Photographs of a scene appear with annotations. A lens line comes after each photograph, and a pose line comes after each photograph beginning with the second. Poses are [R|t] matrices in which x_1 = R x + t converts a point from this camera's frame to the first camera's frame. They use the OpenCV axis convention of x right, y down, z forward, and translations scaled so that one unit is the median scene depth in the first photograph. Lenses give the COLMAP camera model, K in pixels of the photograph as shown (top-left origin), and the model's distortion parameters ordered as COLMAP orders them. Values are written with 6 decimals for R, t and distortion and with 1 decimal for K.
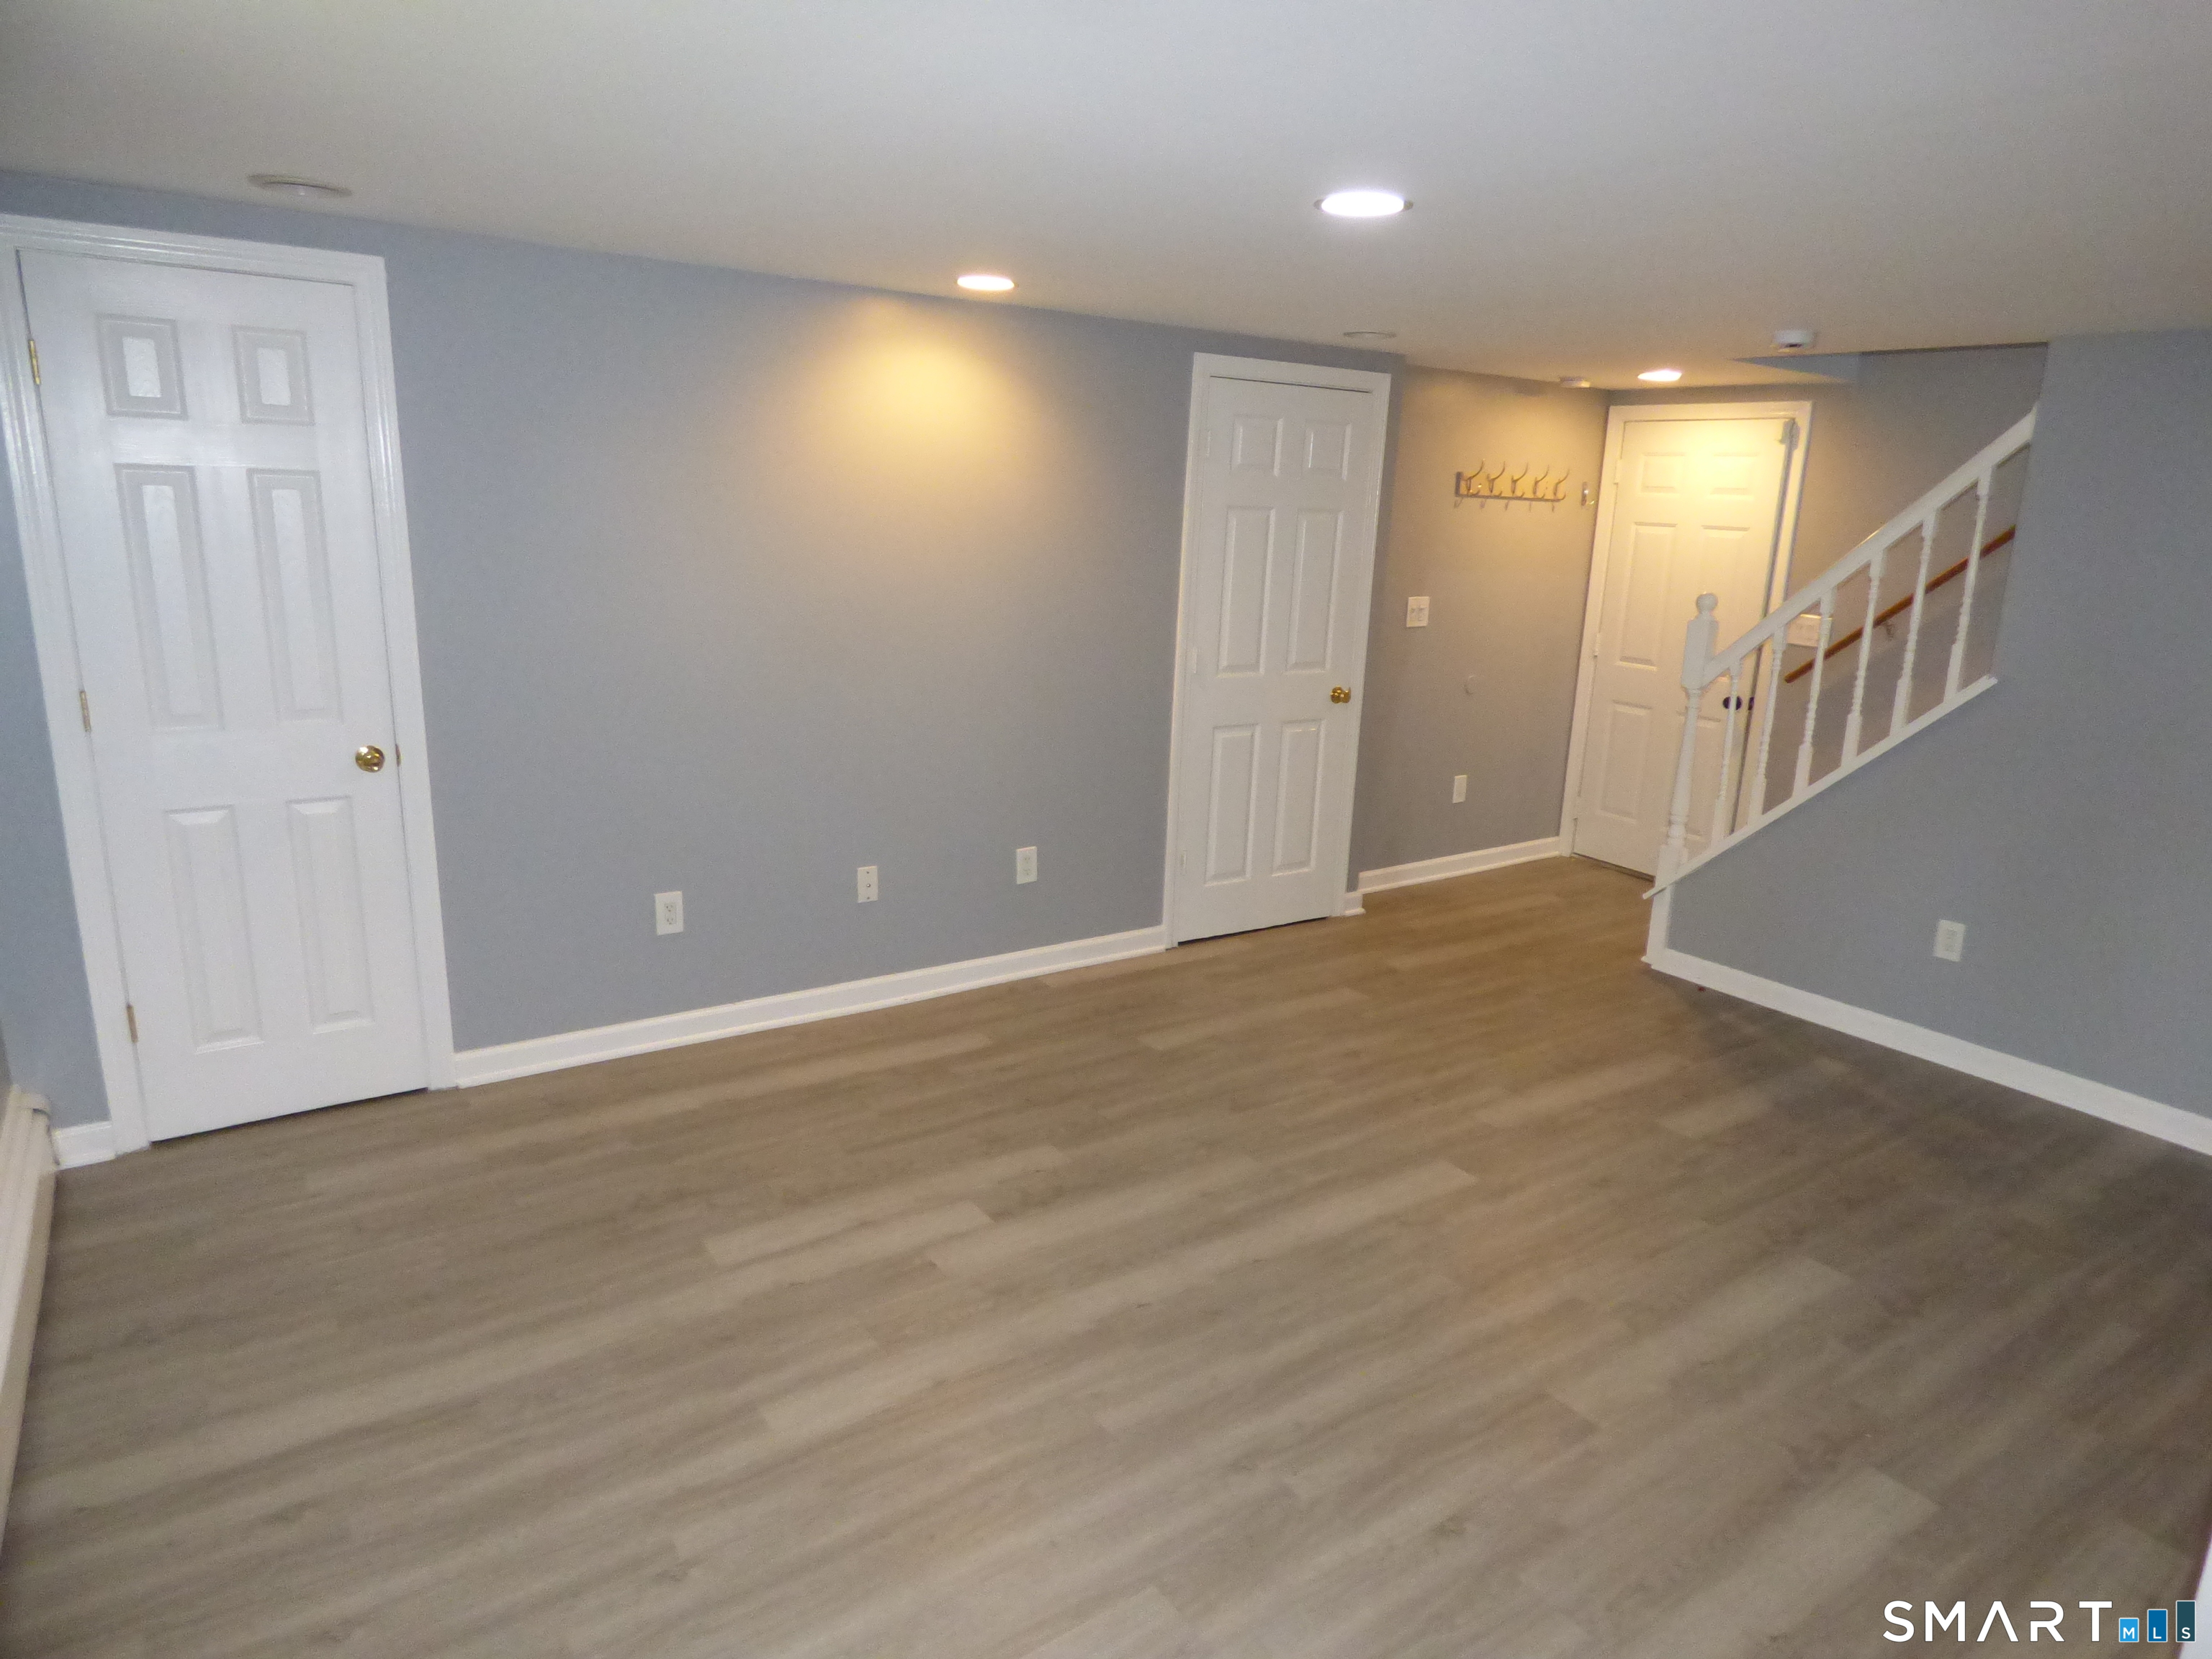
lens RADIAL K [[1383.8, 0, 1110.5], [0, 1383.8, 827.1], [0, 0, 1]] dist [-0.001938, 0.014455]
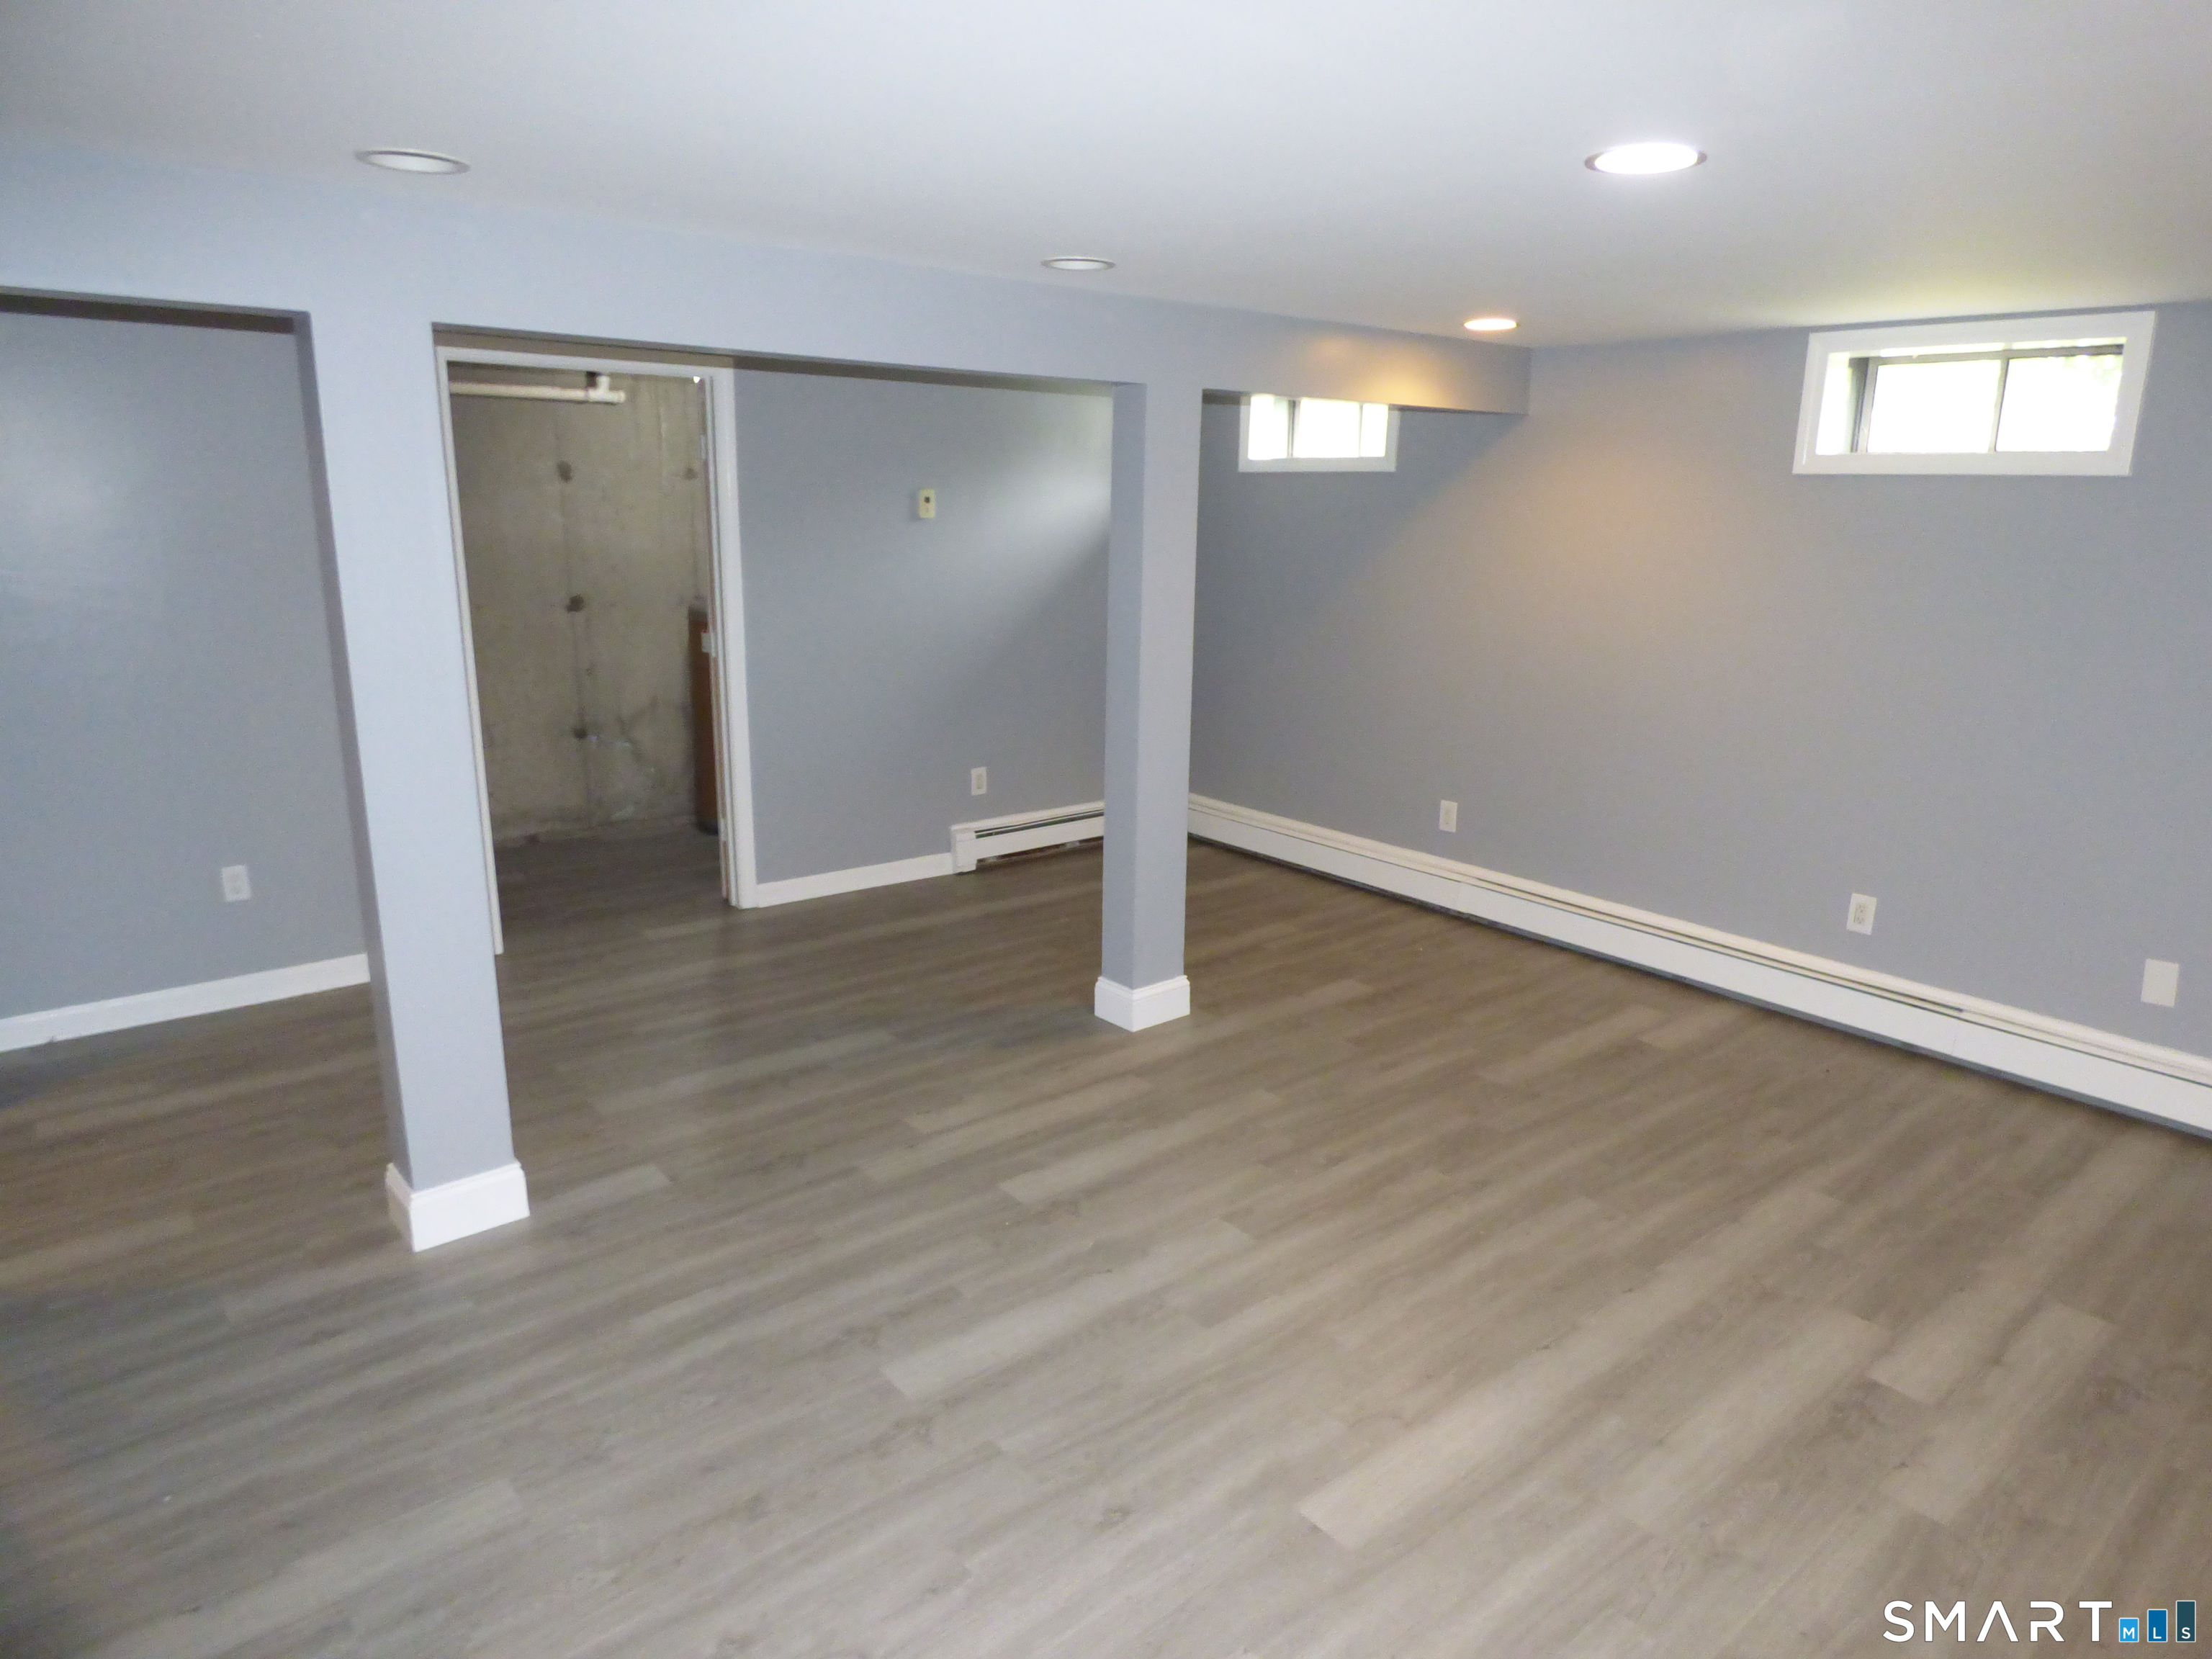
lens RADIAL K [[1383.8, 0, 1110.5], [0, 1383.8, 827.1], [0, 0, 1]] dist [-0.001938, 0.014455]
pose [[-0.994810, -0.040639, -0.093283, 0.517779], [-0.079651, 0.881504, 0.465410, -0.409270], [0.063316, 0.470424, -0.880166, 1.715594]]
